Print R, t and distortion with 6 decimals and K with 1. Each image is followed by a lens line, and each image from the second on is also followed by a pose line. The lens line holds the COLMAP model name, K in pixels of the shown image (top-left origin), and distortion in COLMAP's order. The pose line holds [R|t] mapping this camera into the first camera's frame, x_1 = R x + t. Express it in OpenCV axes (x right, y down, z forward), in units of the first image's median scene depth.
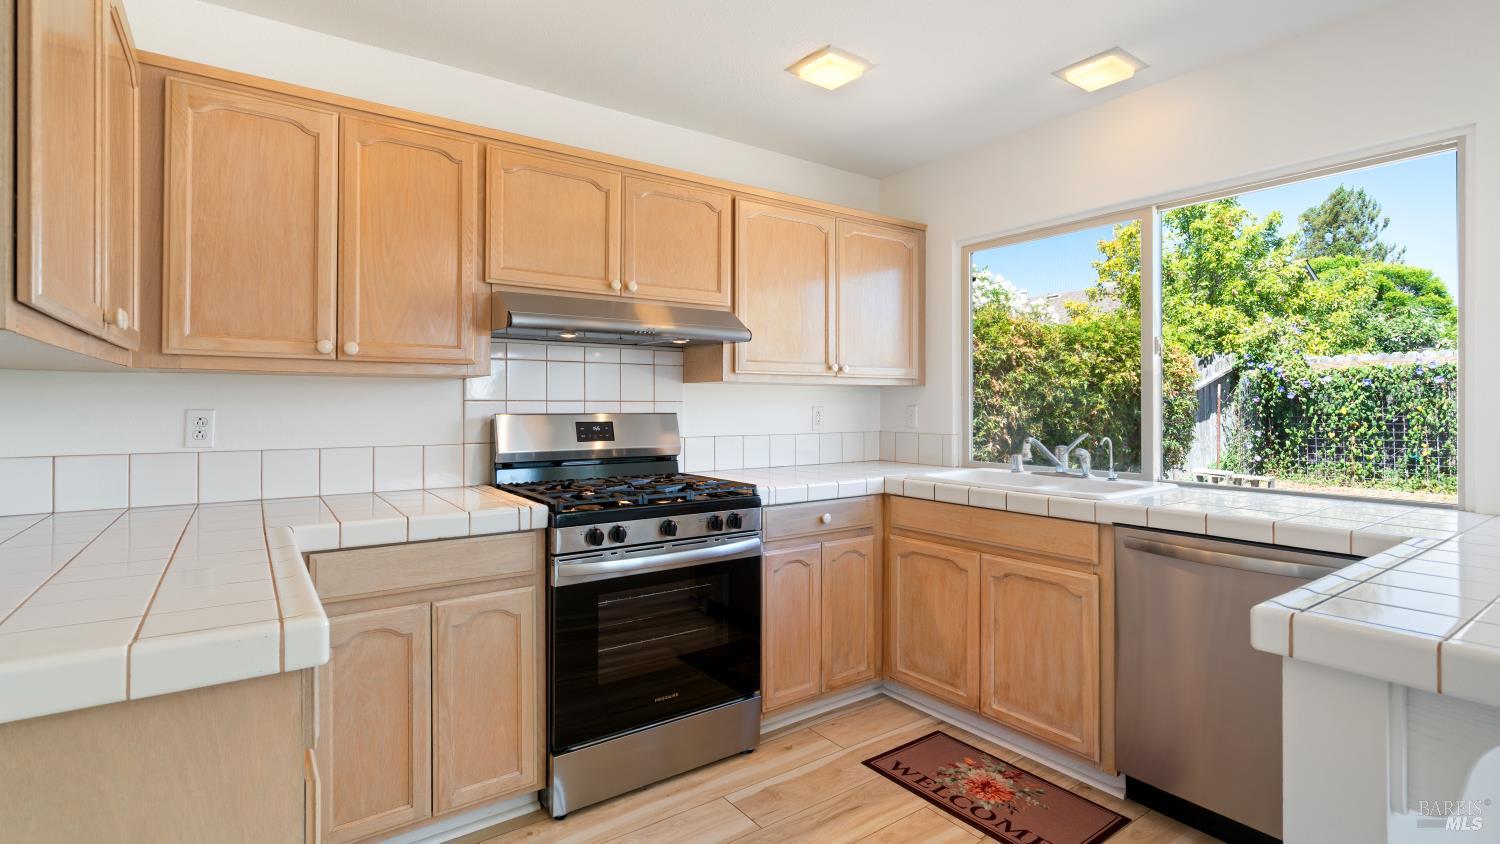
lens RADIAL K [[714.7, 0, 747.4], [0, 714.7, 402.1], [0, 0, 1]] dist [0.001830, 0.000481]
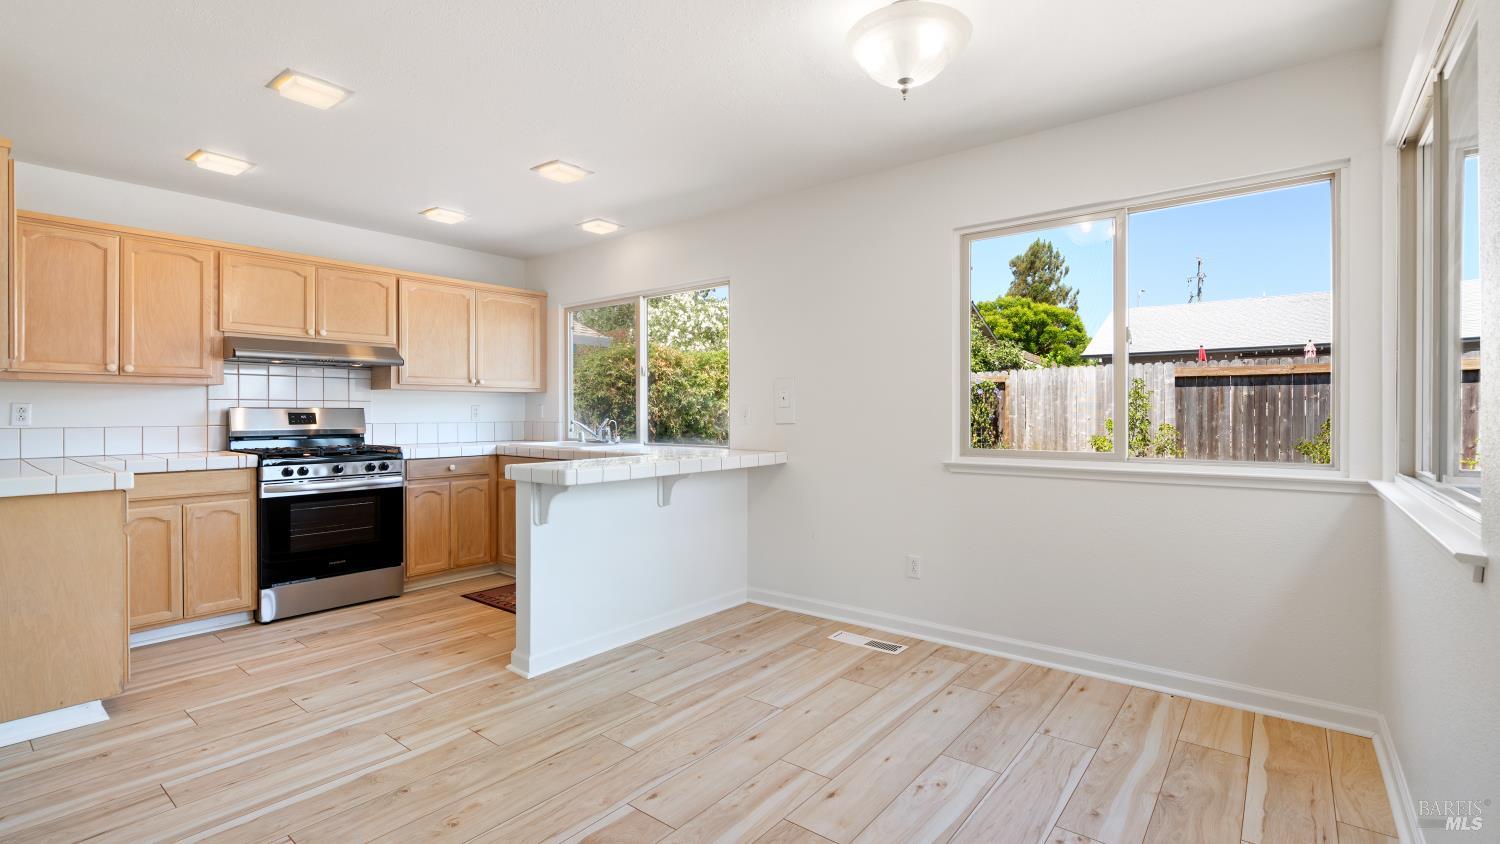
lens RADIAL K [[677.8, 0, 745.3], [0, 677.8, 413.5], [0, 0, 1]] dist [-0.002482, 0.002859]
pose [[0.965915, -0.003900, 0.258829, 0.397485], [0.003082, 0.999989, 0.003566, 0.028703], [-0.258840, -0.002647, 0.965917, -0.831660]]
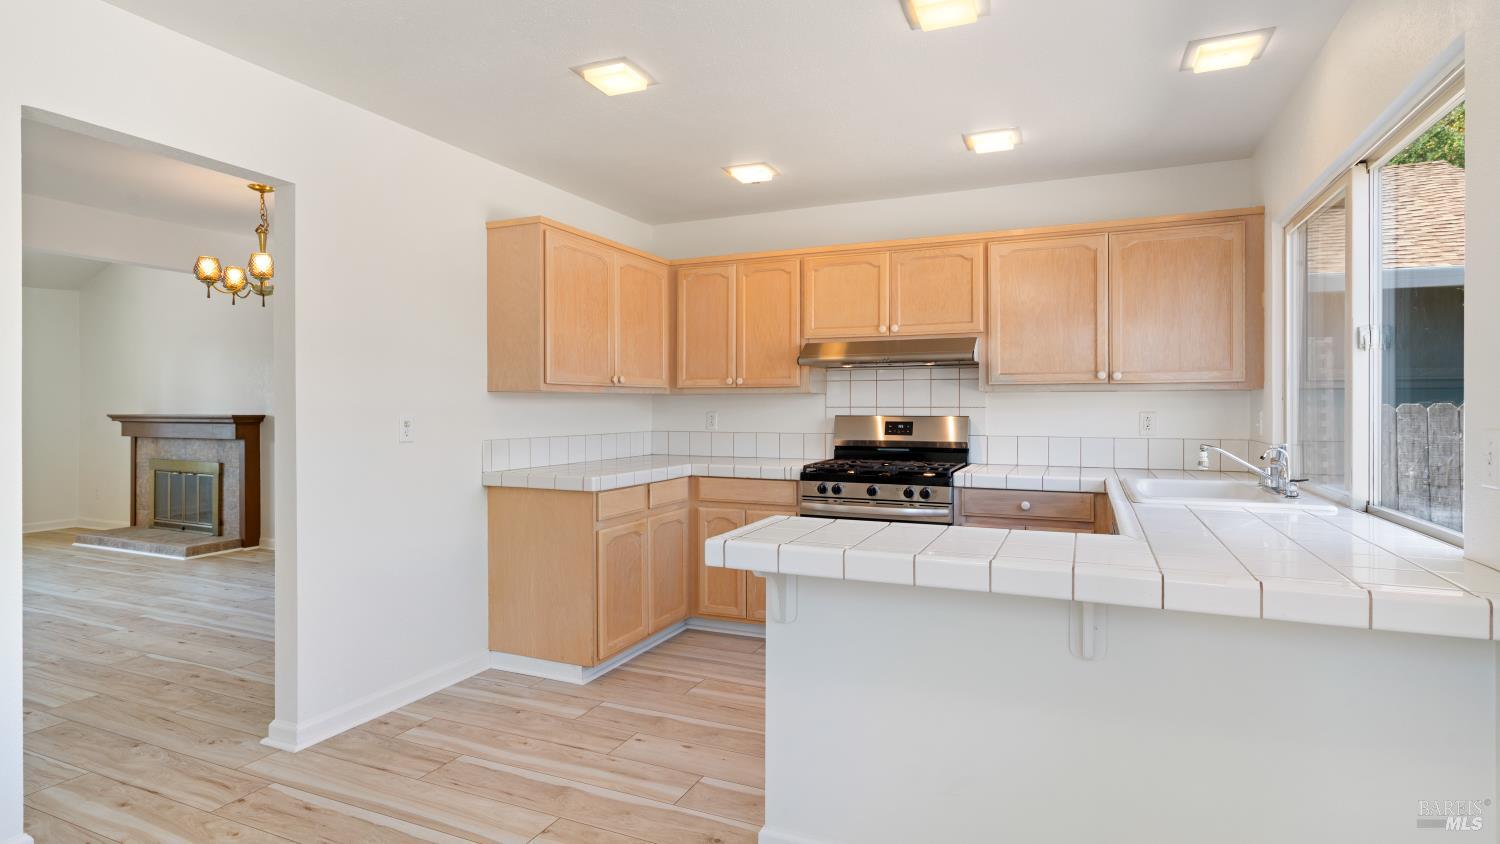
lens RADIAL K [[760.4, 0, 747.1], [0, 760.4, 411.1], [0, 0, 1]] dist [-0.005335, 0.000766]
pose [[0.501798, 0.000188, -0.864985, 1.031057], [0.001277, 0.999999, 0.000958, 0.004510], [0.864984, -0.001585, 0.501797, -0.034133]]
